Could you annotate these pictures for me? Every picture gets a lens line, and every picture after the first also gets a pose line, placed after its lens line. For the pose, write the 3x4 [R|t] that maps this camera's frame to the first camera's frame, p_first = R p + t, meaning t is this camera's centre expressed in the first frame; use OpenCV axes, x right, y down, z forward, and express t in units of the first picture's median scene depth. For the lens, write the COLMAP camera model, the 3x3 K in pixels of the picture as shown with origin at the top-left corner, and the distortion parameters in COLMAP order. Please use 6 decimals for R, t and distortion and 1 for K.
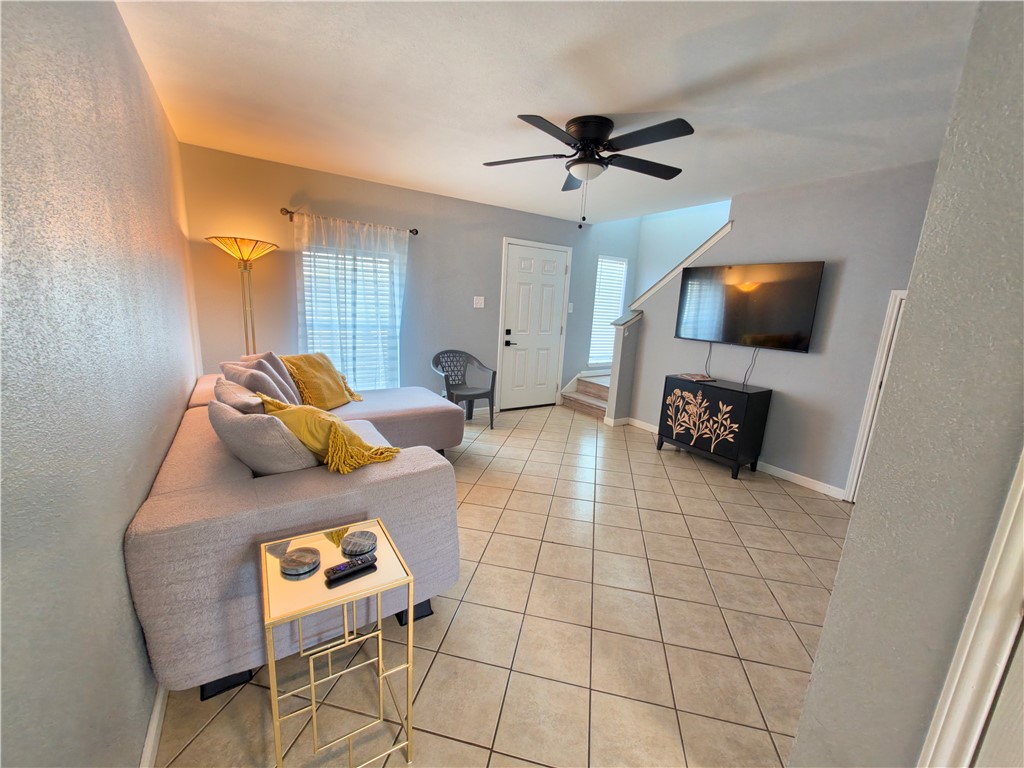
lens RADIAL K [[413.9, 0, 515.7], [0, 413.9, 387.4], [0, 0, 1]] dist [-0.003649, 0.000848]
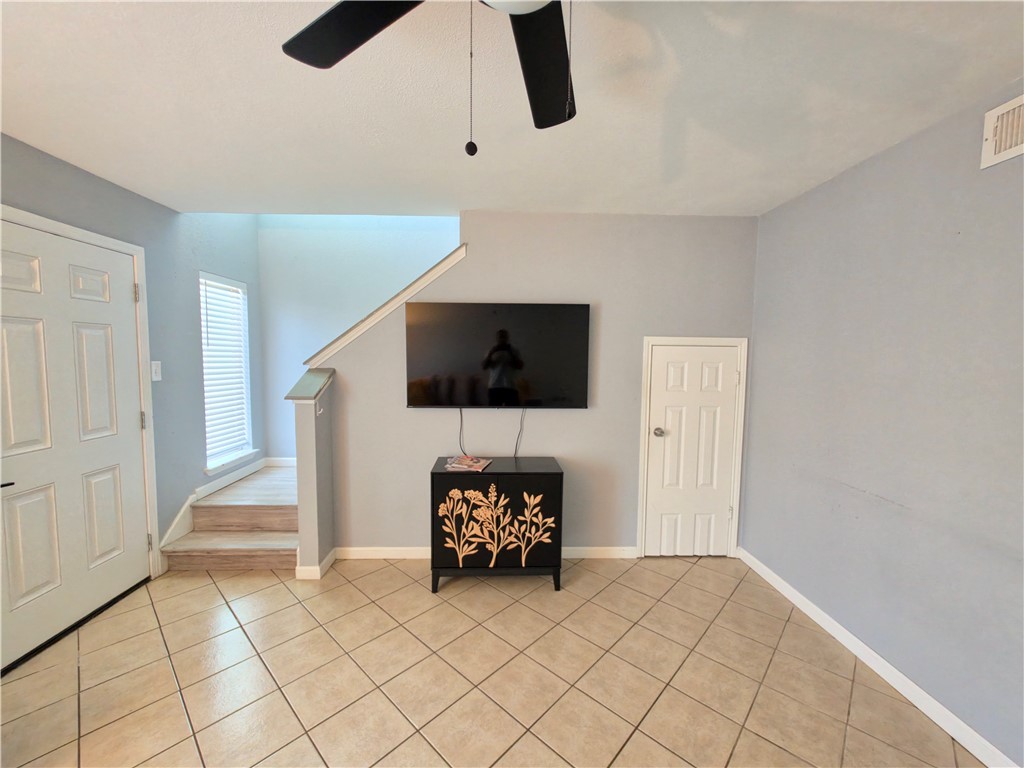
lens RADIAL K [[413.9, 0, 507.6], [0, 413.9, 386.6], [0, 0, 1]] dist [-0.003649, 0.000848]
pose [[0.525232, -0.110299, 0.843780, -0.088105], [0.190595, 0.981621, 0.009677, -0.144817], [-0.829340, 0.155738, 0.536601, 0.576770]]
